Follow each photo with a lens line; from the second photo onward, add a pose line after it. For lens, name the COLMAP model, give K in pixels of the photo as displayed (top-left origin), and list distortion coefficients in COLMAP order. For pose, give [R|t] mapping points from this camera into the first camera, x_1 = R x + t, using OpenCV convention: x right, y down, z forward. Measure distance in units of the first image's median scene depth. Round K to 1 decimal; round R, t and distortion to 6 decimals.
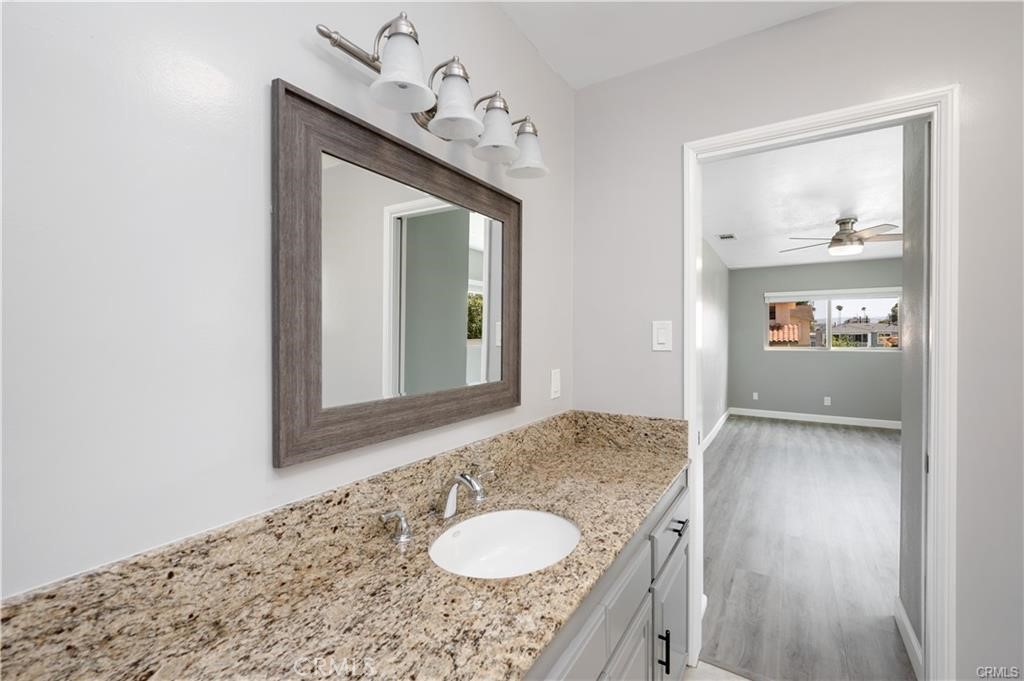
lens RADIAL K [[435.1, 0, 512.0], [0, 435.1, 340.5], [0, 0, 1]] dist [-0.001586, -0.000080]
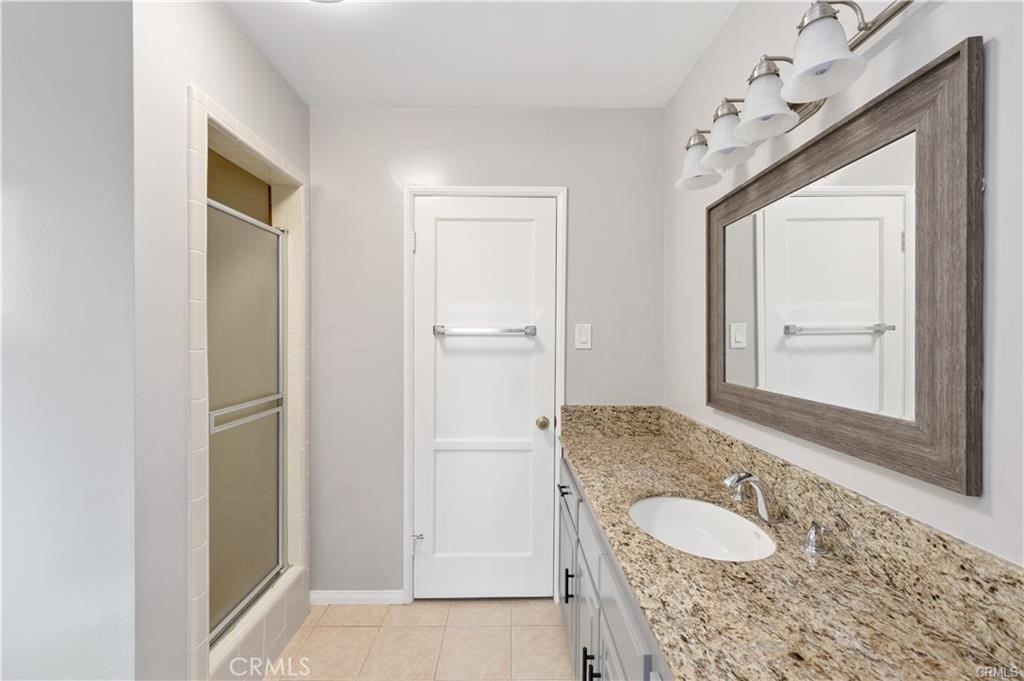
lens RADIAL K [[443.8, 0, 512.6], [0, 443.8, 323.8], [0, 0, 1]] dist [0.000118, 0.000084]
pose [[-0.837800, -0.016176, -0.545738, 0.893862], [-0.008769, 0.999831, -0.016174, -0.021694], [0.545907, -0.008765, -0.837800, 1.523499]]
